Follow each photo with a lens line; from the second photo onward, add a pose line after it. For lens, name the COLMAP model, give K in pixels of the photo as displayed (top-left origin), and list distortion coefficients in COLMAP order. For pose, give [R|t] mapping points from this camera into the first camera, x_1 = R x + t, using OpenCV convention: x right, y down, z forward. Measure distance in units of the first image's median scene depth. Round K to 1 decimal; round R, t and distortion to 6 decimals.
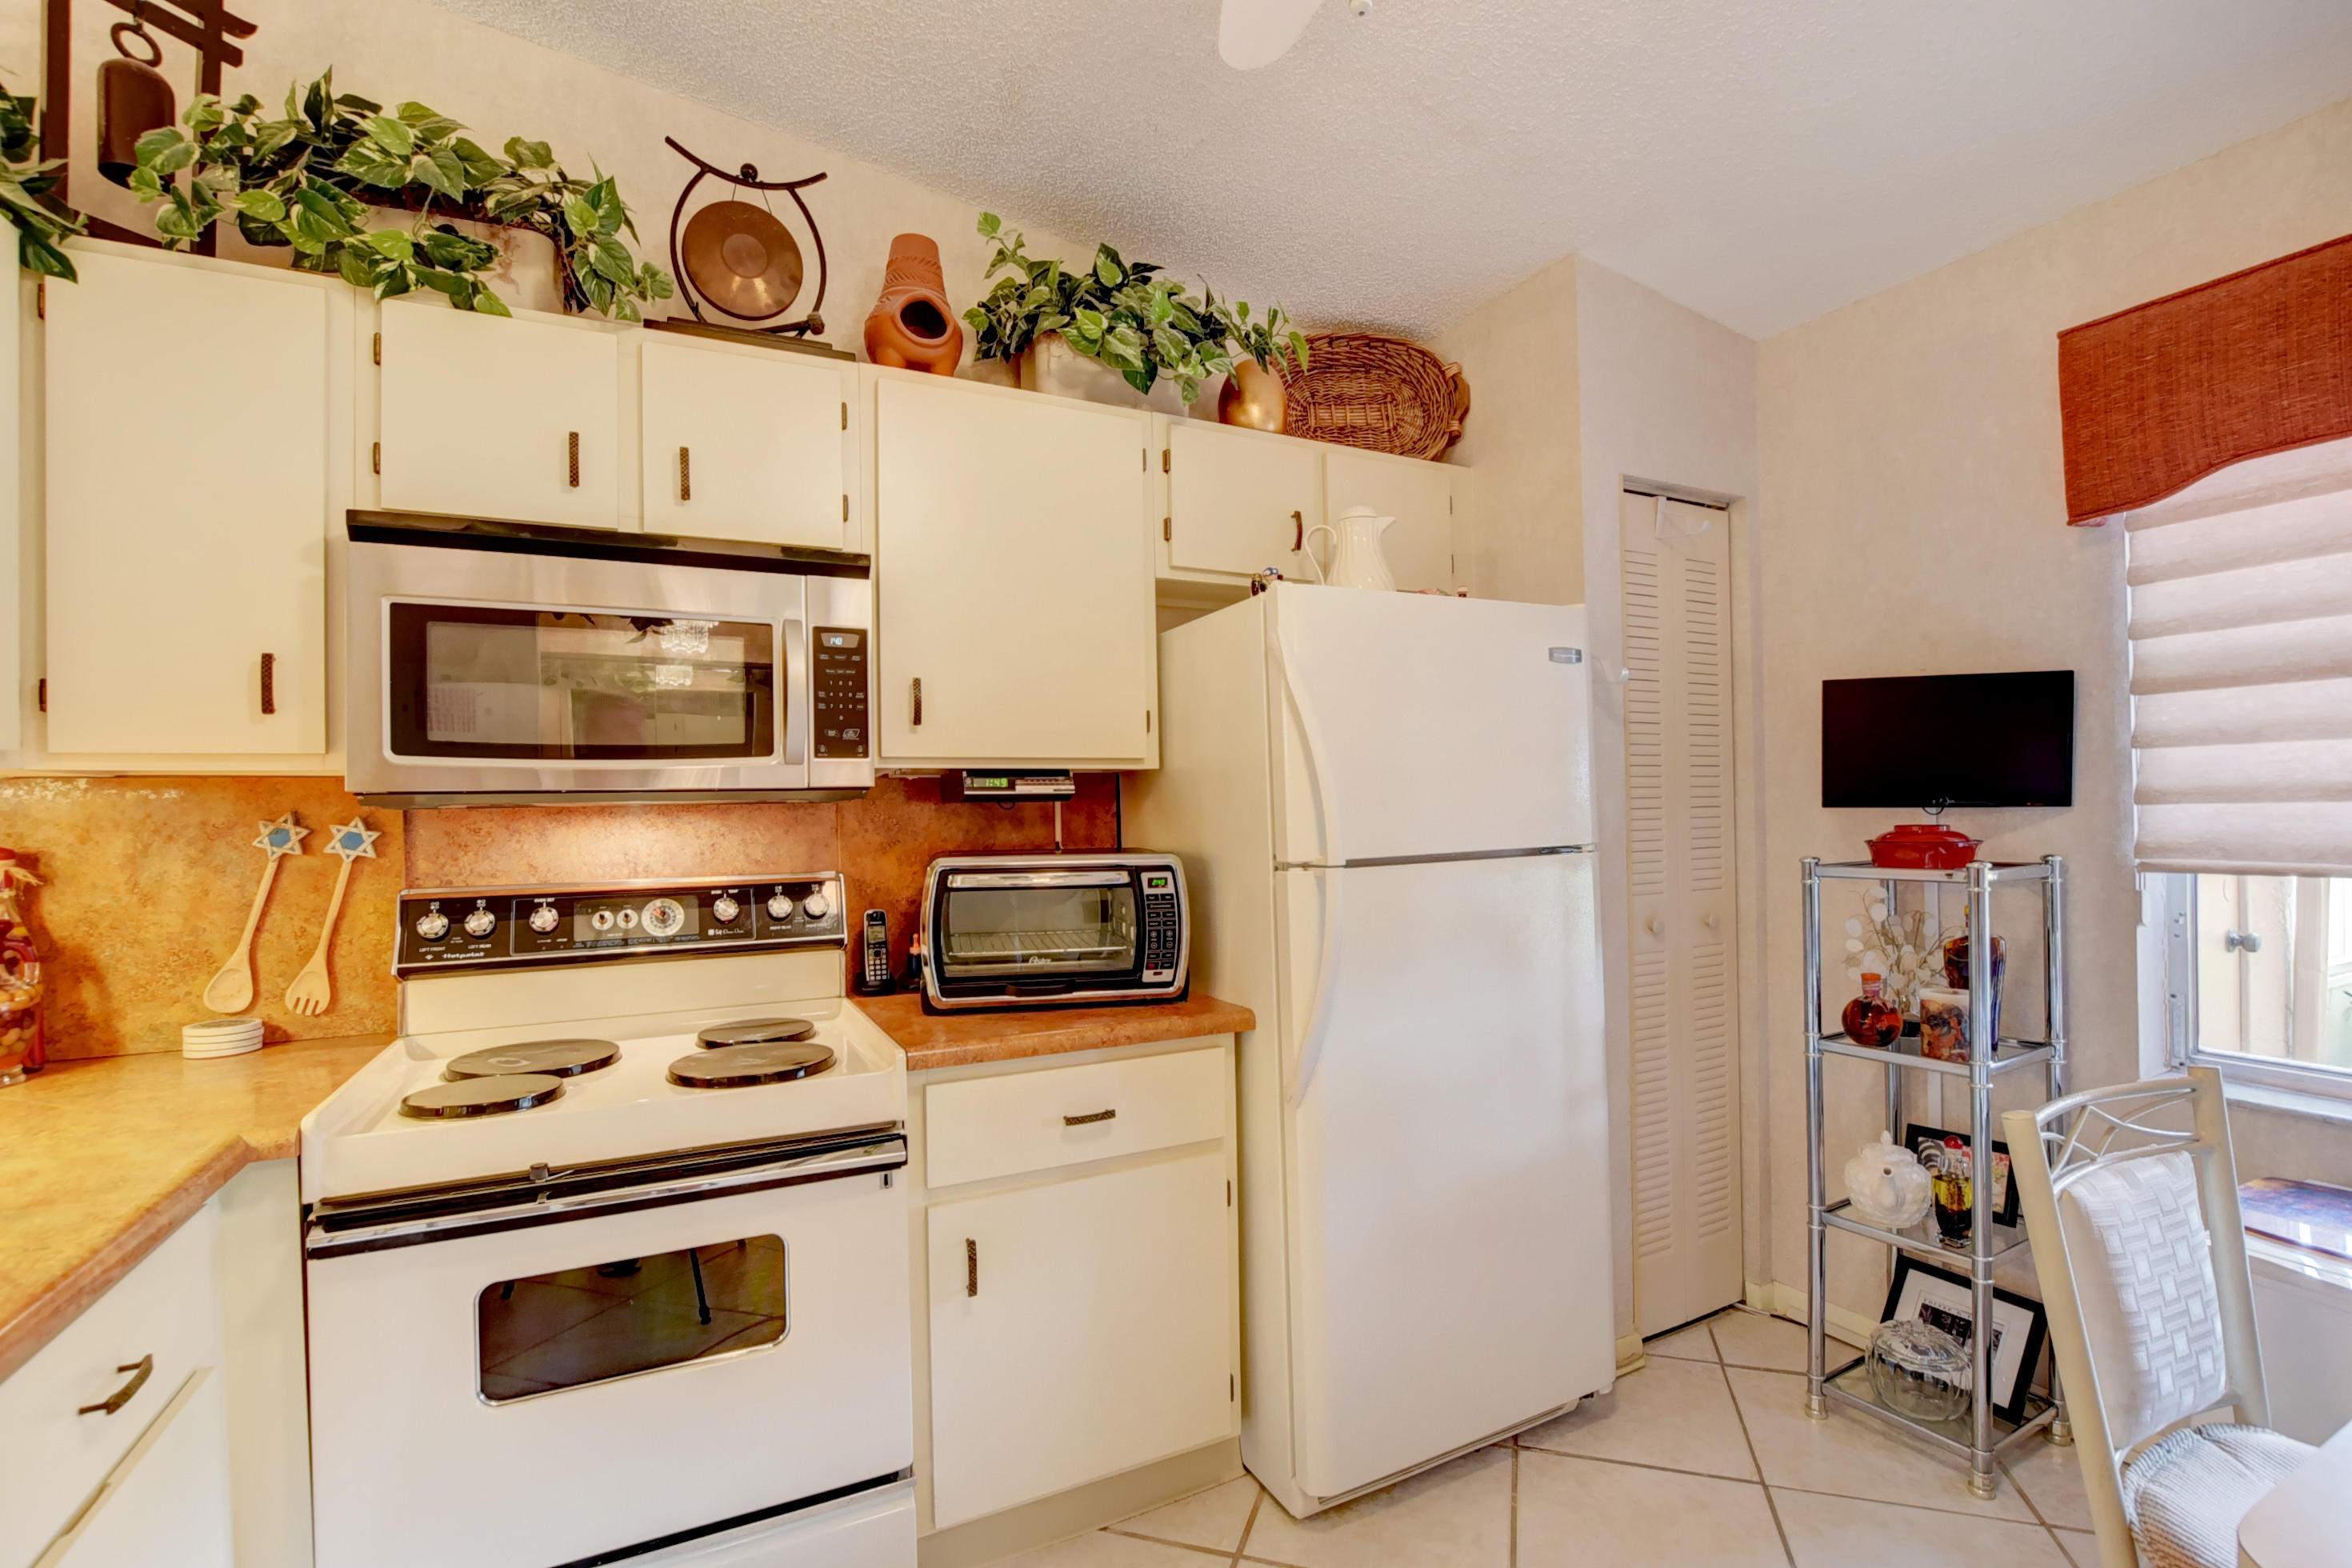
lens RADIAL K [[1045.2, 0, 1175.1], [0, 1045.2, 796.0], [0, 0, 1]] dist [-0.033379, 0.006278]
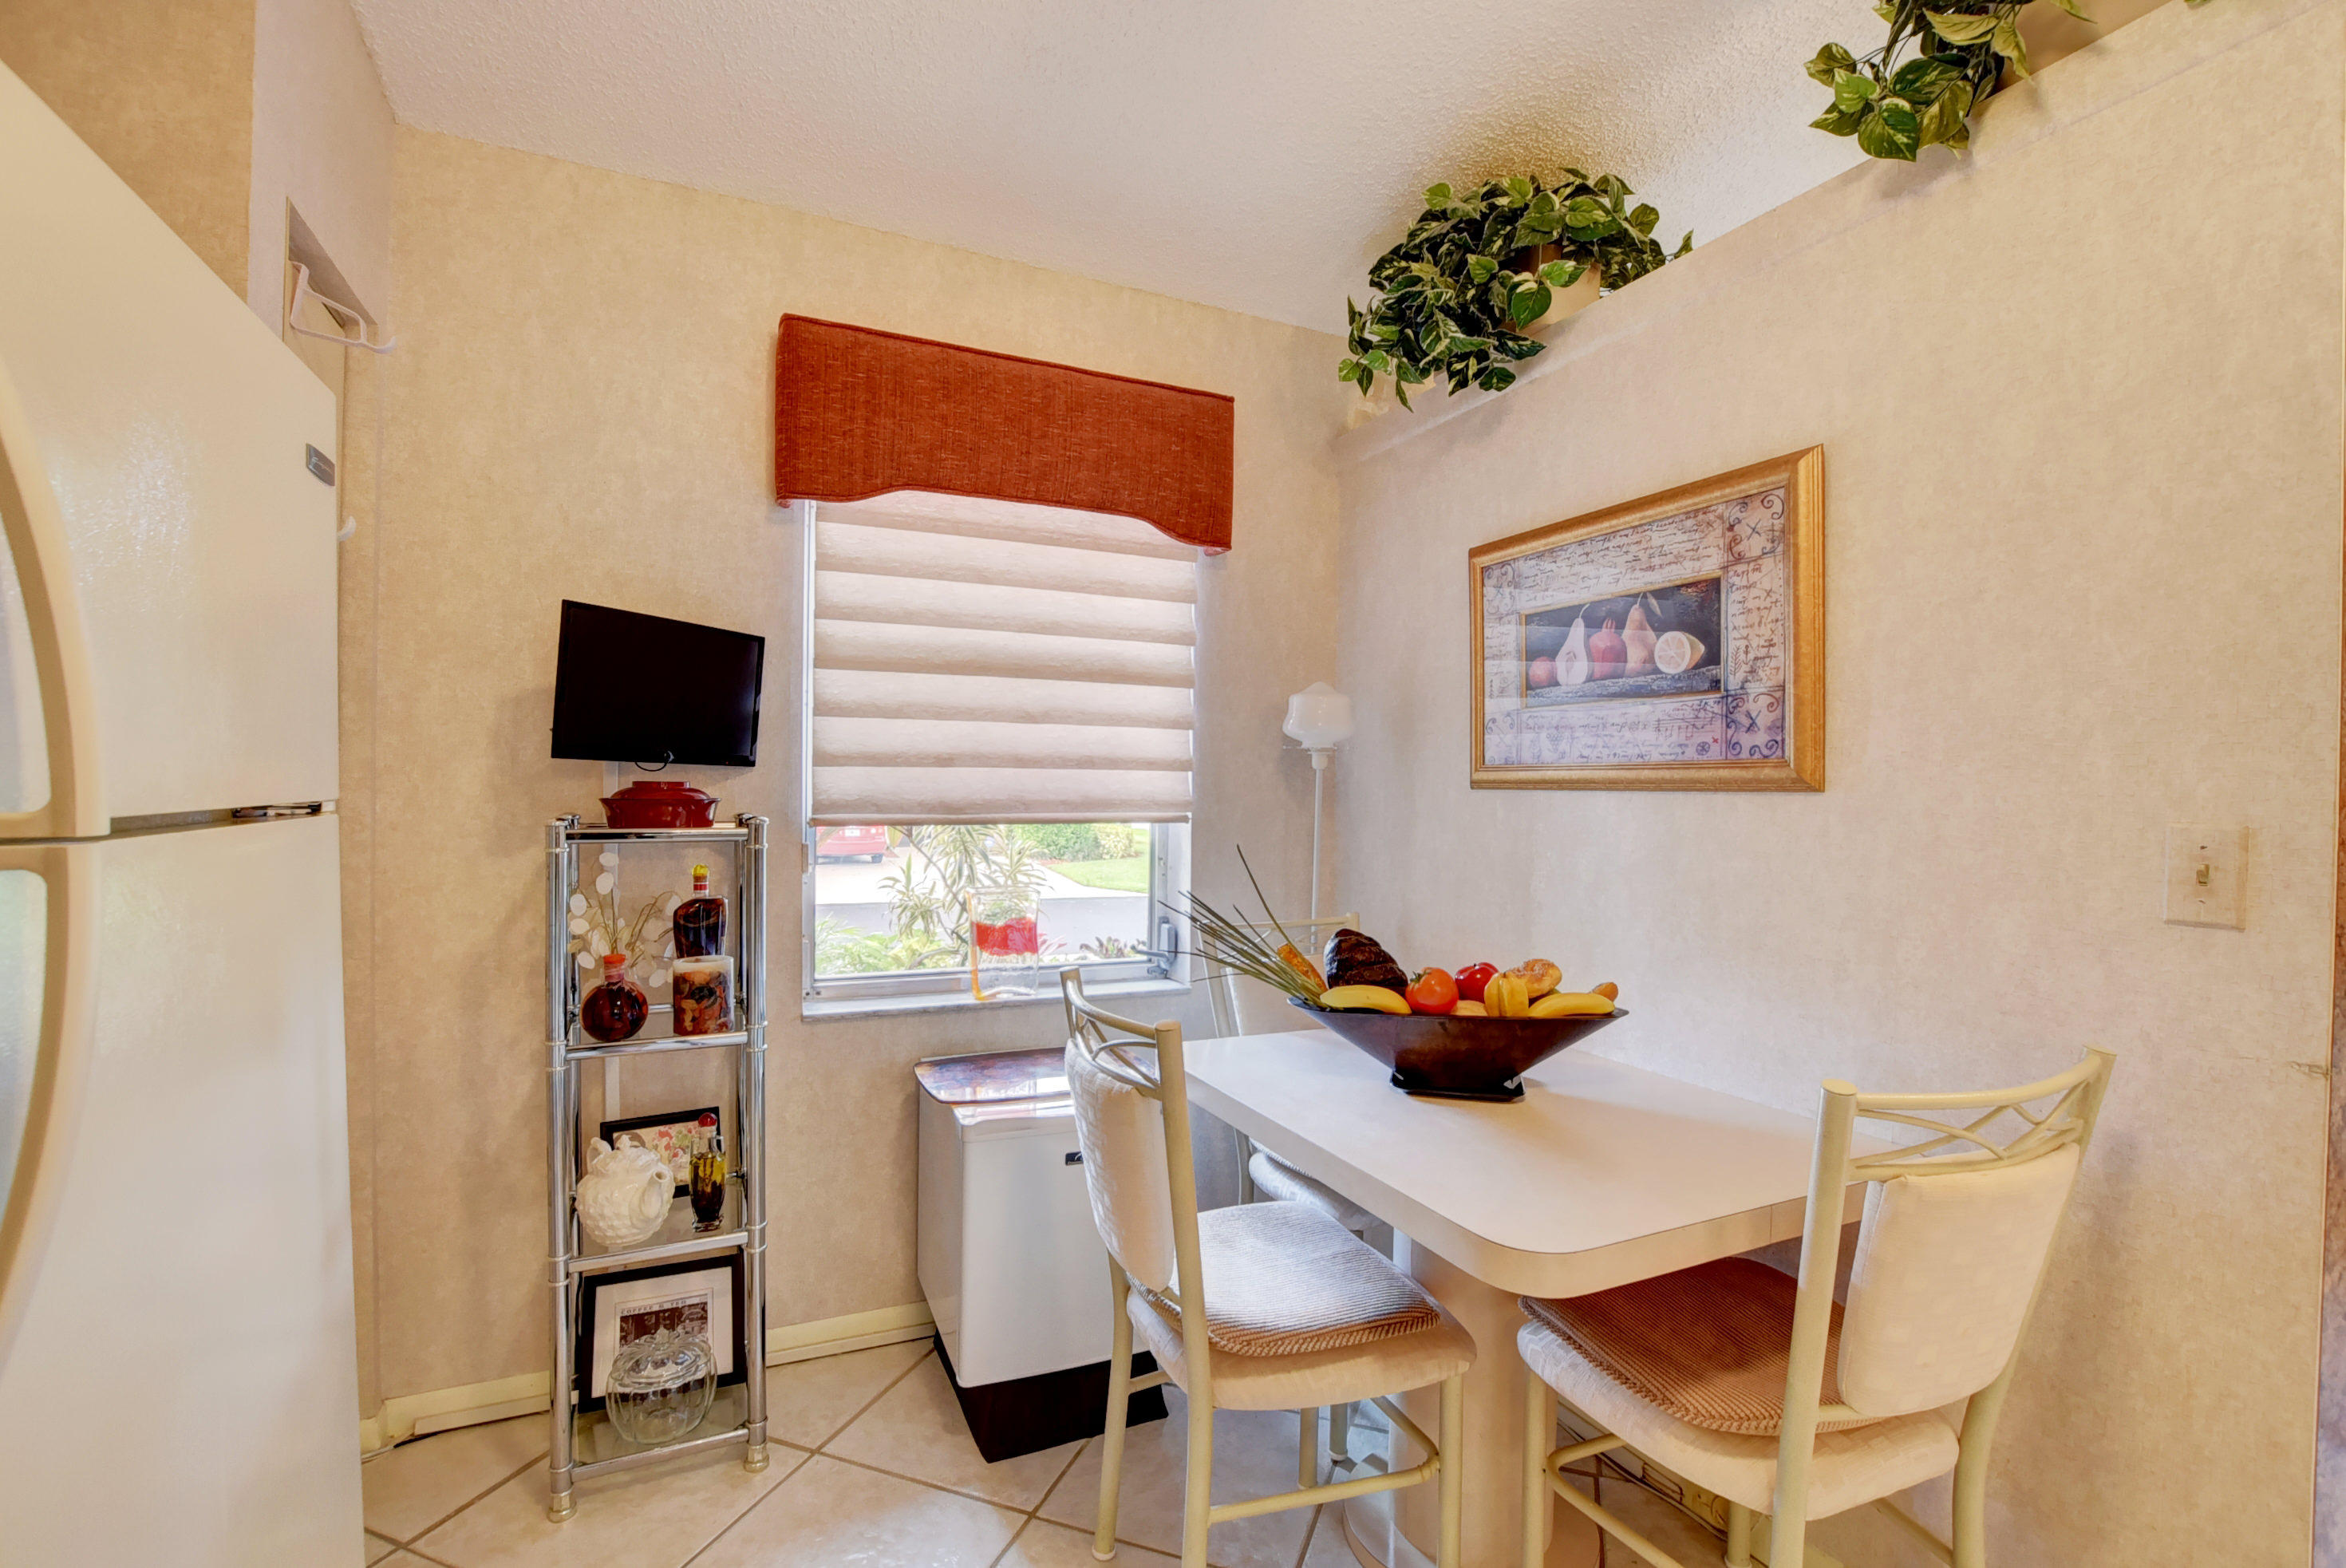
lens RADIAL K [[1042.6, 0, 1181.6], [0, 1042.6, 798.9], [0, 0, 1]] dist [-0.026274, 0.000226]
pose [[0.030393, 0.009829, 0.999490, -0.169410], [-0.022144, 0.999713, -0.009158, 0.042943], [-0.999293, -0.021855, 0.030602, 0.527491]]
